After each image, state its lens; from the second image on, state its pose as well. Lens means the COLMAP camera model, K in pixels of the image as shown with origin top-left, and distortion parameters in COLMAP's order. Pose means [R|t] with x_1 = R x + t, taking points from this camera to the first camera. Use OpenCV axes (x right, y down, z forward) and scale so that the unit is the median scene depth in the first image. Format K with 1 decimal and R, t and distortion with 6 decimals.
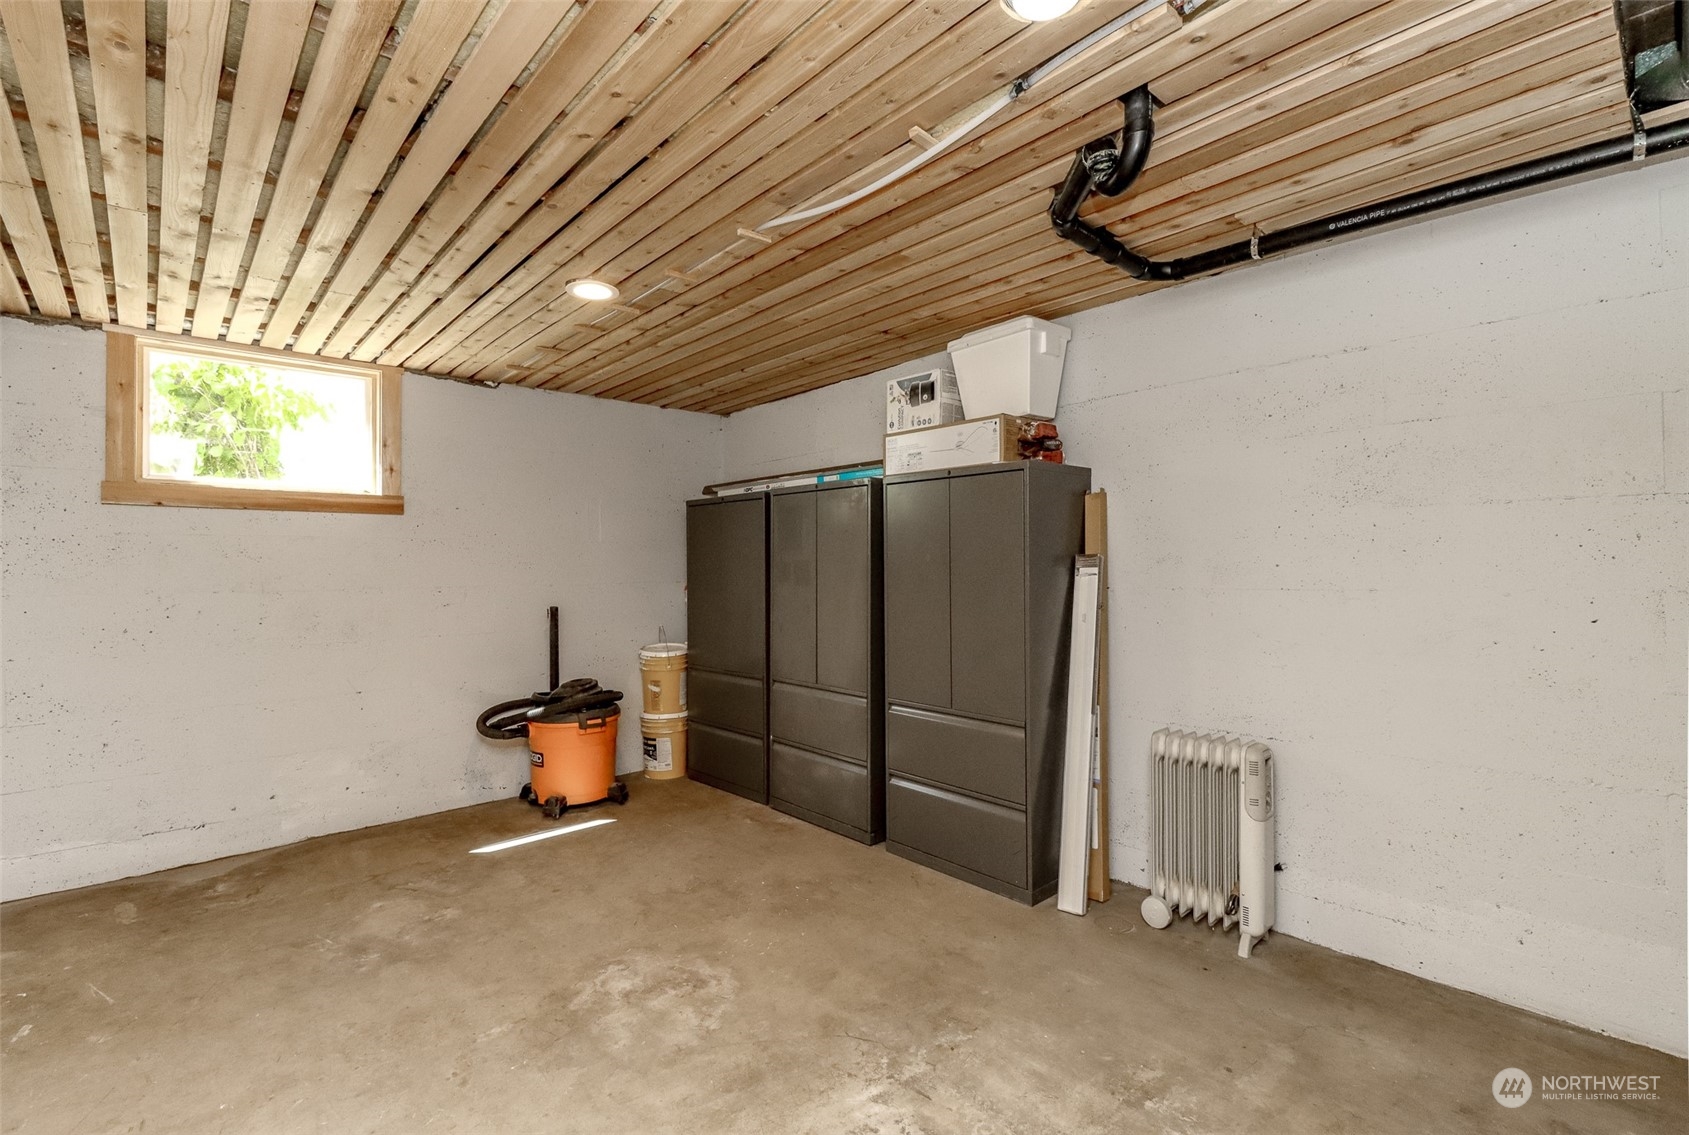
lens RADIAL K [[777.8, 0, 840.9], [0, 777.8, 564.3], [0, 0, 1]] dist [0.010999, -0.003001]
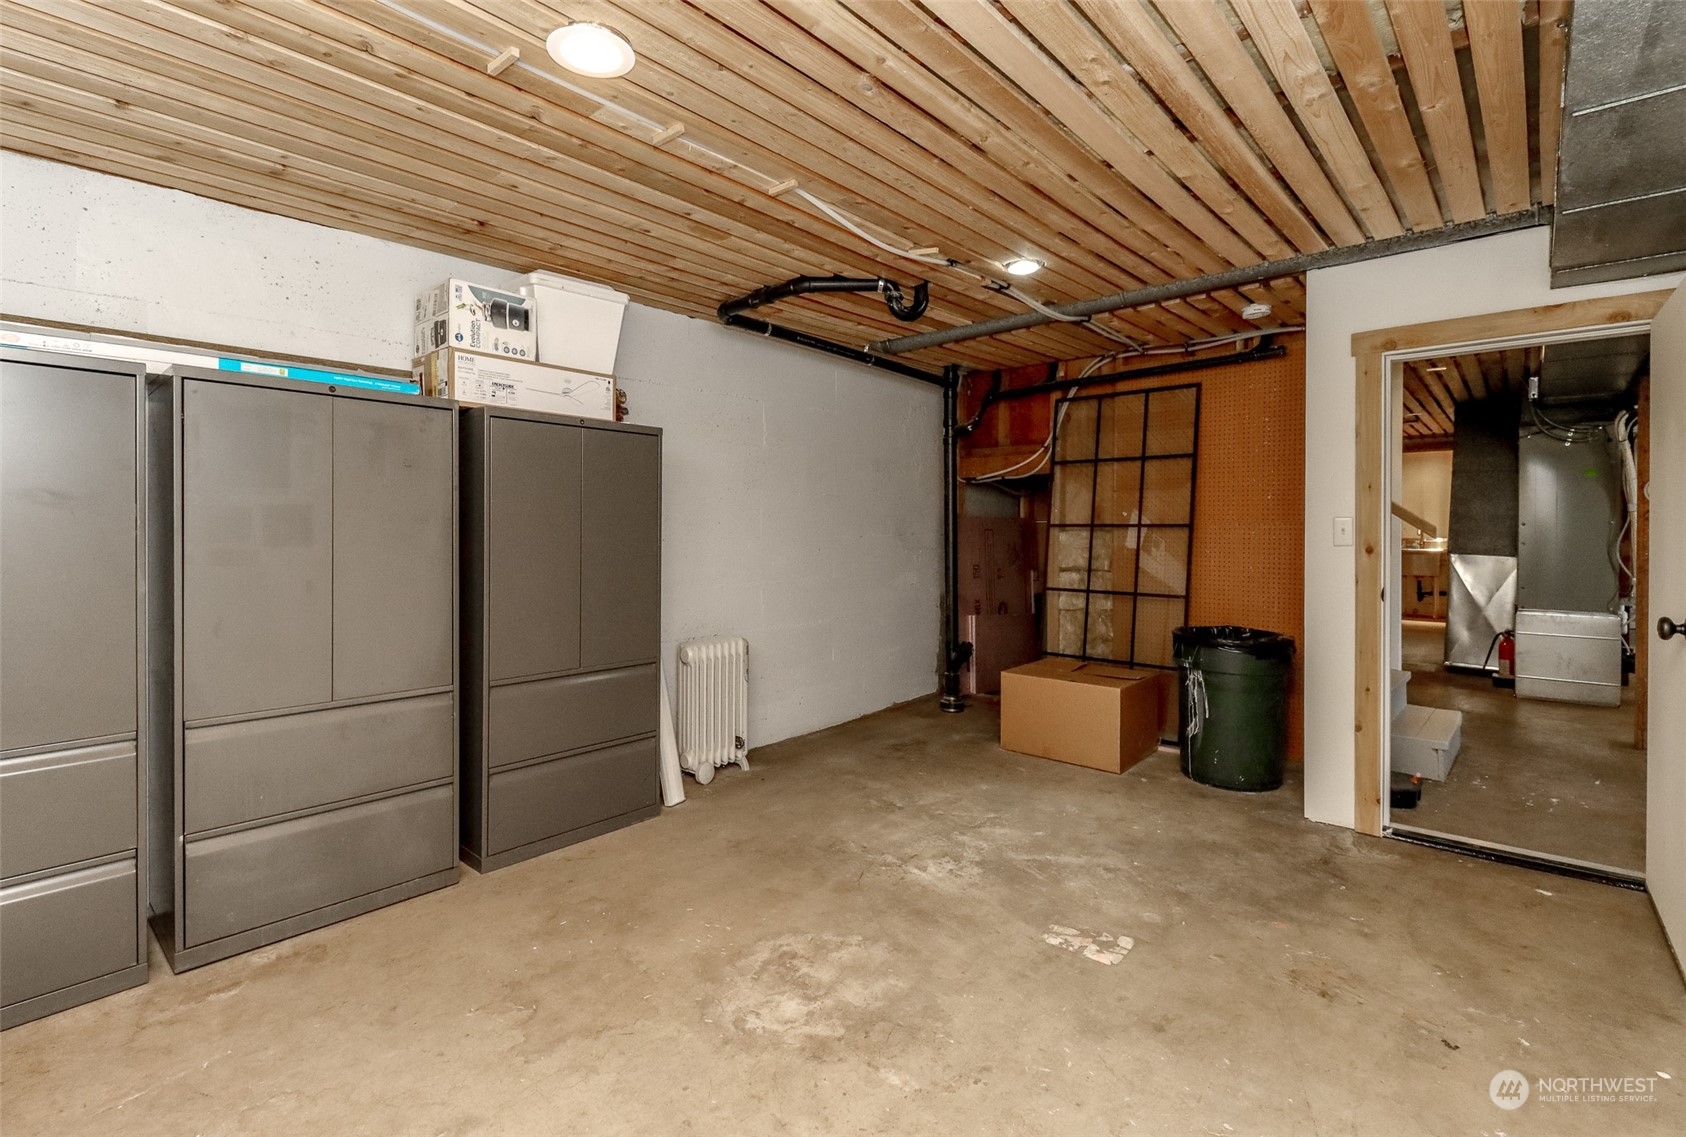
lens RADIAL K [[776.4, 0, 851.0], [0, 776.4, 539.1], [0, 0, 1]] dist [0.010999, -0.003001]
pose [[-0.126907, -0.006142, 0.991896, -1.079037], [-0.004939, 0.999972, 0.005560, 0.024650], [-0.991902, -0.004193, -0.126933, 1.003016]]
